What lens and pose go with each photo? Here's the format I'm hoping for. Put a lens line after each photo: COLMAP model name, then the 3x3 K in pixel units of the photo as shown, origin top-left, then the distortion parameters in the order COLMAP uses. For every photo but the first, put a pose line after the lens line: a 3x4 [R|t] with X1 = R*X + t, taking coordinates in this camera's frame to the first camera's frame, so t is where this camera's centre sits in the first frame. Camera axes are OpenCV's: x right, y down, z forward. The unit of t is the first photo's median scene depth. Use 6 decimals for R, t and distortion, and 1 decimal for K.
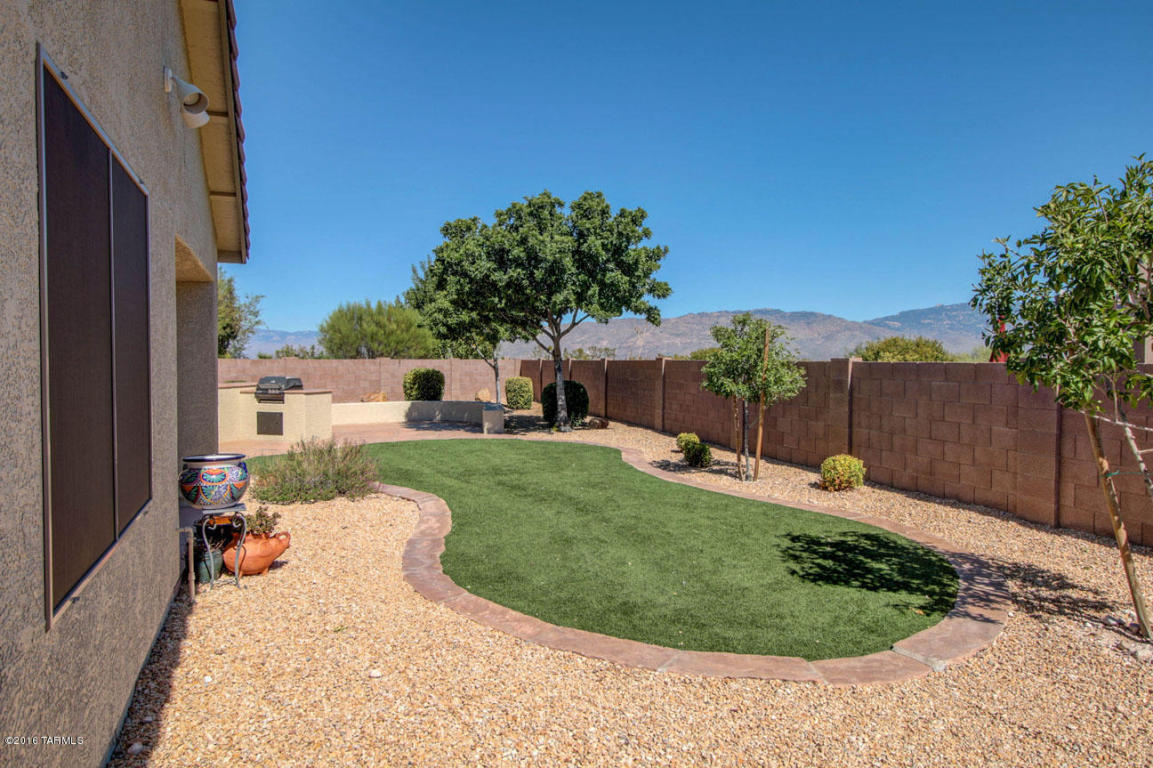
lens RADIAL K [[745.0, 0, 577.3], [0, 745.0, 384.1], [0, 0, 1]] dist [0.004076, 0.000801]
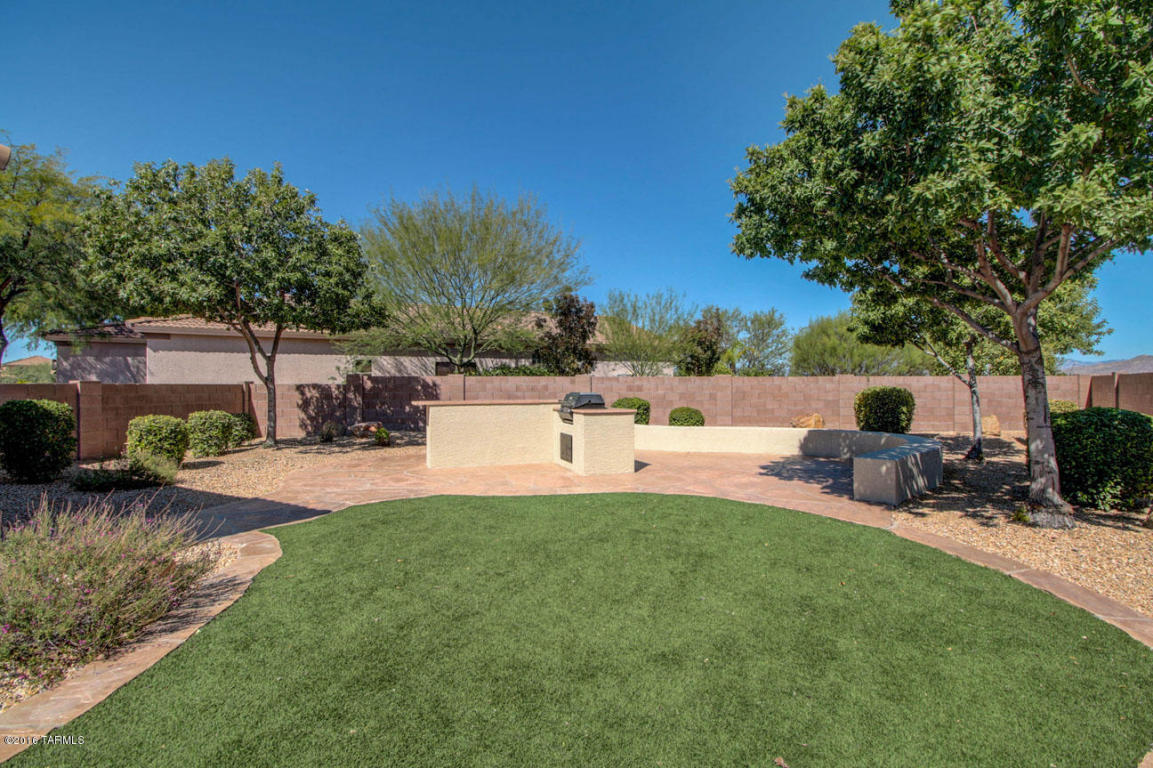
lens RADIAL K [[527.4, 0, 575.6], [0, 527.4, 384.8], [0, 0, 1]] dist [0.024176, -0.010007]
pose [[0.603910, -0.006634, -0.797025, 0.073176], [-0.019681, 0.999536, -0.023231, -0.004918], [0.796809, 0.029716, 0.603500, 0.642162]]
